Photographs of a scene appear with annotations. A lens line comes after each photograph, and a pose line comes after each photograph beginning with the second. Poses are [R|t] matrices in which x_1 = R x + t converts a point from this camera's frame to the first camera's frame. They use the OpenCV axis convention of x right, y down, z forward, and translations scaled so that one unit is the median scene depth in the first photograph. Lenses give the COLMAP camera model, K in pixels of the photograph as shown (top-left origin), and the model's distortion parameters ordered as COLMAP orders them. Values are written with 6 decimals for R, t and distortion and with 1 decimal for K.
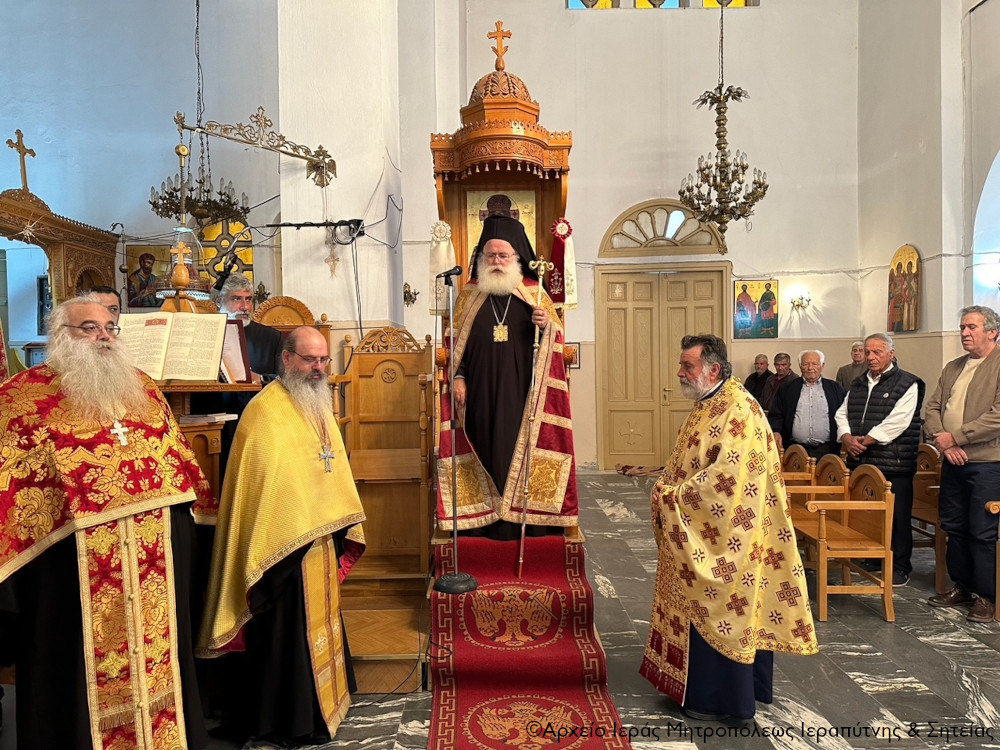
lens RADIAL K [[701.6, 0, 504.9], [0, 701.6, 377.4], [0, 0, 1]] dist [0.058347, -0.060526]
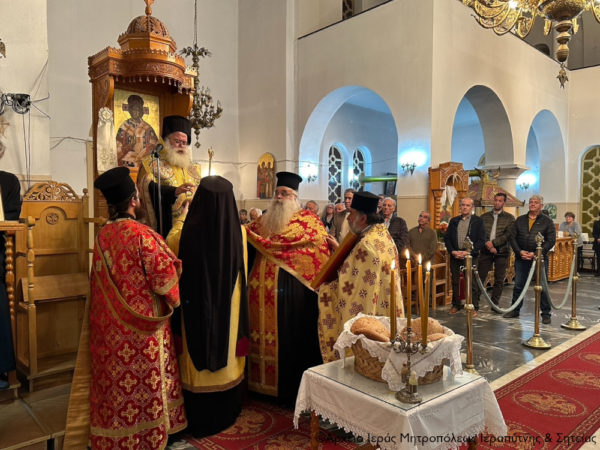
lens RADIAL K [[457.7, 0, 298.2], [0, 457.7, 226.7], [0, 0, 1]] dist [0.068662, -0.071620]
pose [[0.736439, -0.008309, 0.676452, -0.410730], [0.004251, 0.999962, 0.007655, 0.007993], [-0.676490, -0.002762, 0.736447, 0.059228]]
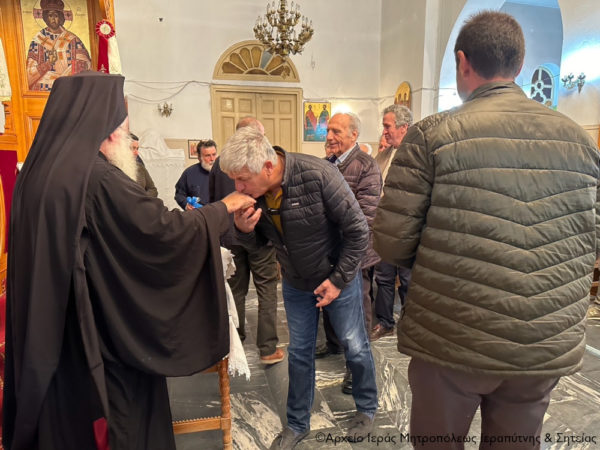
lens RADIAL K [[421.0, 0, 301.8], [0, 421.0, 229.4], [0, 0, 1]] dist [0.058347, -0.060526]
pose [[0.970963, -0.025137, 0.237905, 0.210261], [-0.009365, 0.989708, 0.142794, 0.012131], [-0.239045, -0.140876, 0.960735, 0.184070]]
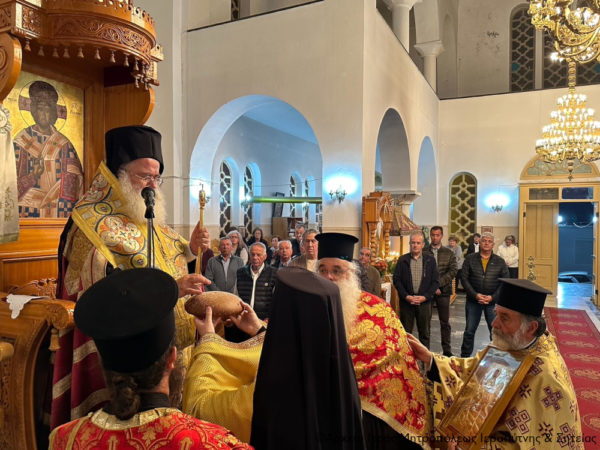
lens RADIAL K [[457.7, 0, 295.6], [0, 457.7, 222.1], [0, 0, 1]] dist [0.068662, -0.071620]
pose [[0.448248, 0.007703, 0.893876, -0.338162], [0.009936, 0.999858, -0.013599, -0.095359], [-0.893854, 0.014977, 0.448108, 0.520976]]
